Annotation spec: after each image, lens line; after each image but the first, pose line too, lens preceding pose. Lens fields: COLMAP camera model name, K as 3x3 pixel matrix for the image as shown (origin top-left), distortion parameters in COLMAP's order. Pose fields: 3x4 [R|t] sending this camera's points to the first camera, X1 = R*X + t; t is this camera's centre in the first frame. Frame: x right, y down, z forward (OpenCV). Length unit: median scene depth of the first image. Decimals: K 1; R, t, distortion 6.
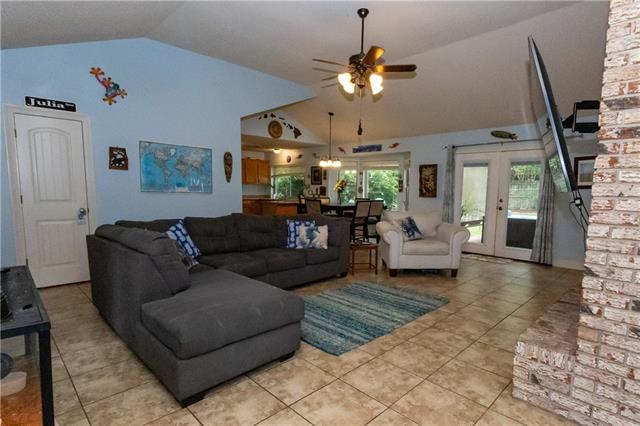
lens RADIAL K [[343.7, 0, 340.0], [0, 343.7, 225.3], [0, 0, 1]] dist [-0.004108, 0.001076]
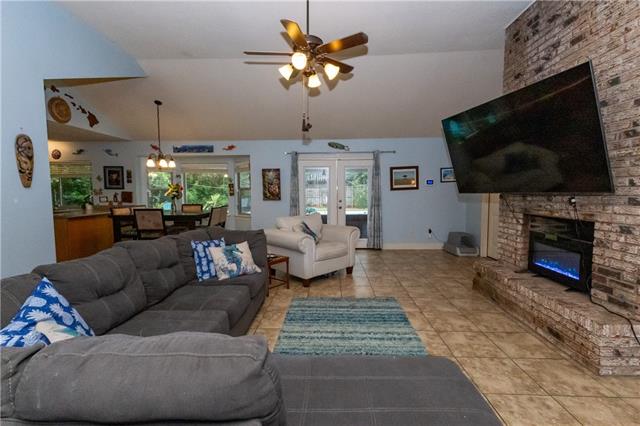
lens RADIAL K [[293.4, 0, 319.0], [0, 293.4, 210.3], [0, 0, 1]] dist [0.002577, 0.000163]
pose [[0.738621, -0.060531, 0.671398, -0.298186], [0.086860, 0.996204, -0.005743, -0.043771], [-0.668502, 0.062560, 0.741075, 0.323312]]
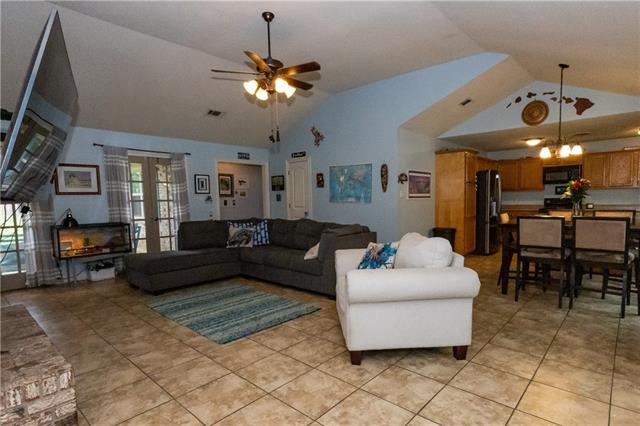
lens RADIAL K [[343.7, 0, 322.8], [0, 343.7, 215.9], [0, 0, 1]] dist [-0.004108, 0.001076]
pose [[0.024312, 0.029883, -0.999258, 0.717578], [-0.094892, 0.995109, 0.027451, -0.064791], [0.995191, 0.094154, 0.027029, 0.794644]]
